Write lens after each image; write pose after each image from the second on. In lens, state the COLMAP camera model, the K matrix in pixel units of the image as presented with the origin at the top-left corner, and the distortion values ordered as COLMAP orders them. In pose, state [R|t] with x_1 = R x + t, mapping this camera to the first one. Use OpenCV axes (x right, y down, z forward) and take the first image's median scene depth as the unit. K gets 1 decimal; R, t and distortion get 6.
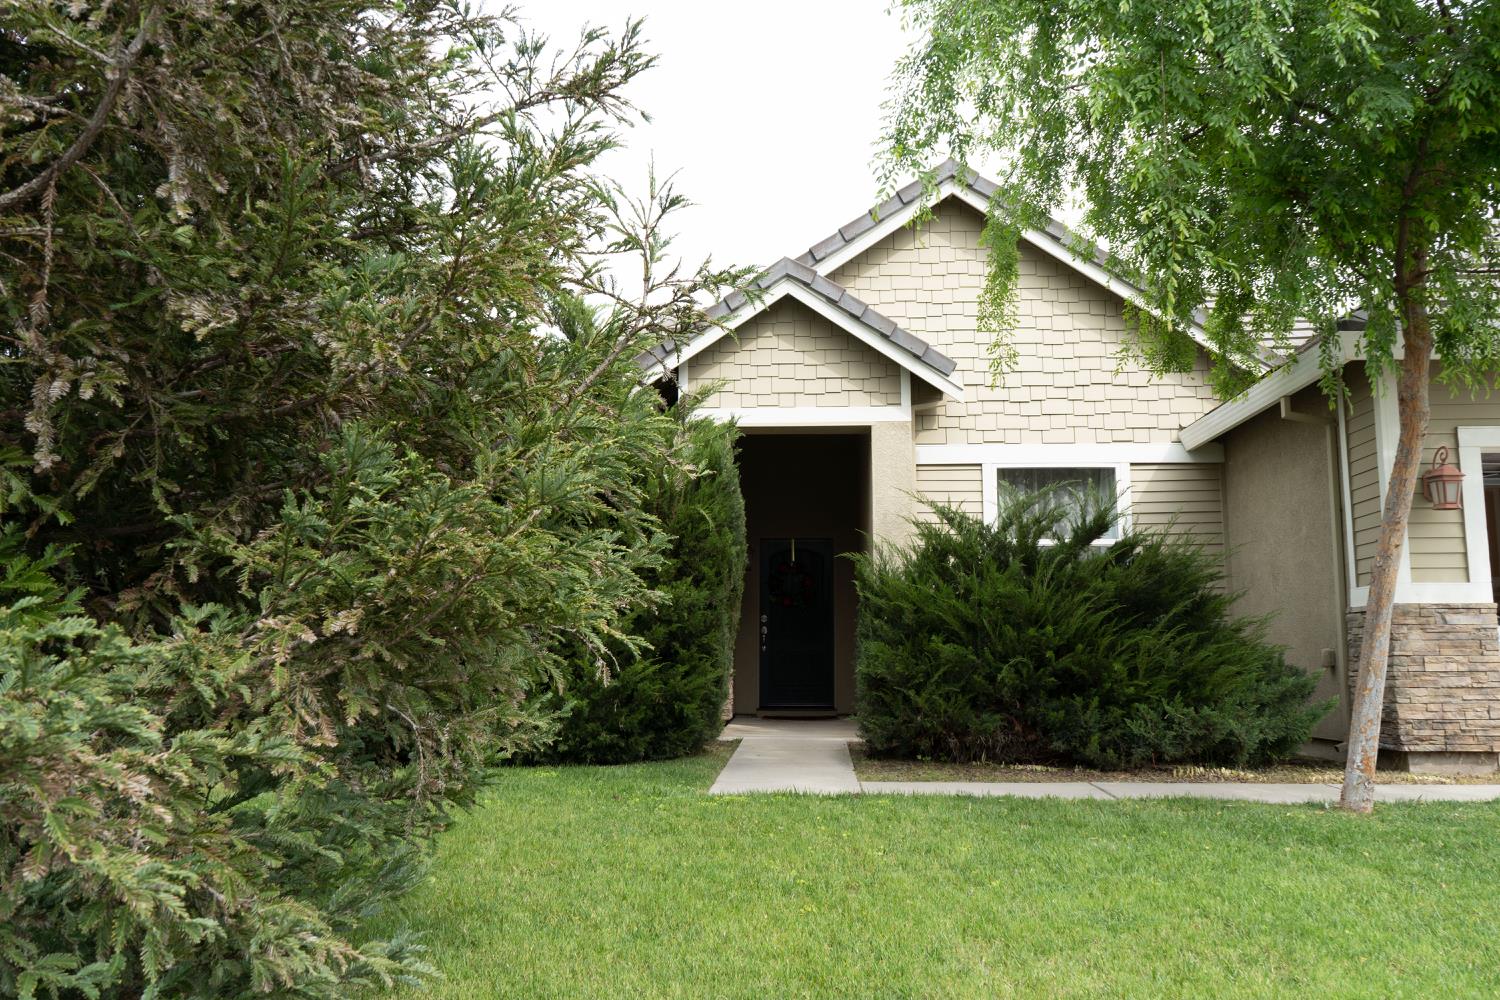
lens RADIAL K [[1201.8, 0, 750.0], [0, 1201.8, 498.3], [0, 0, 1]] dist [-0.007961, 0.009255]
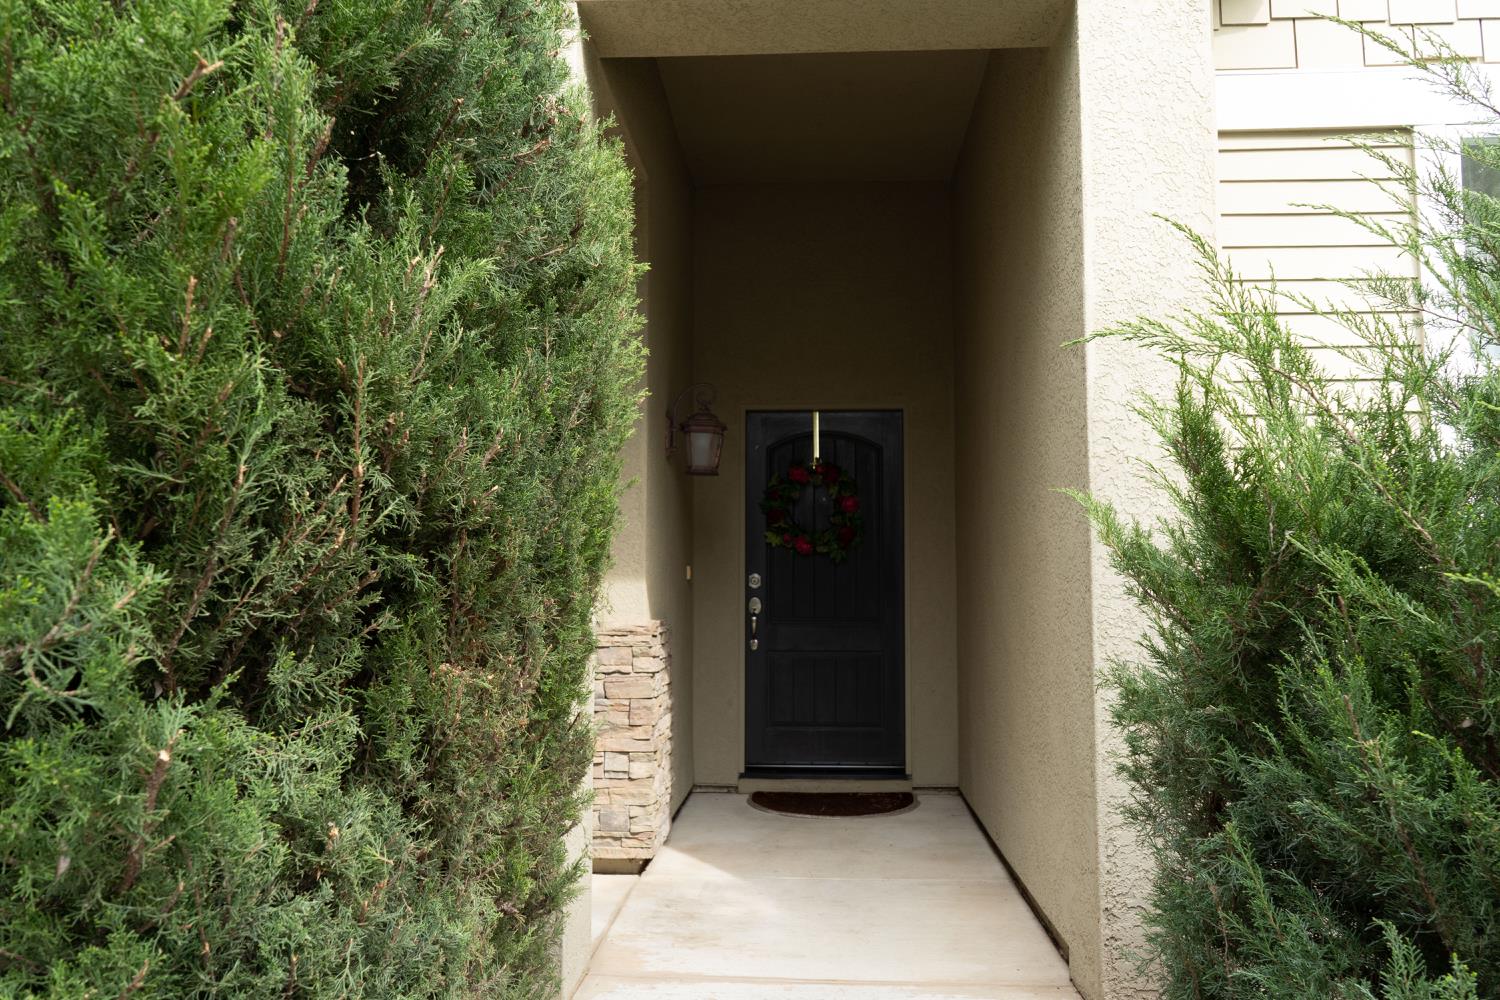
lens RADIAL K [[1201.8, 0, 750.3], [0, 1201.8, 500.3], [0, 0, 1]] dist [-0.007961, 0.009255]
pose [[0.999482, -0.004907, -0.031813, 0.025105], [0.007559, 0.996458, 0.083754, 0.028925], [0.031290, -0.083951, 0.995978, 0.533702]]
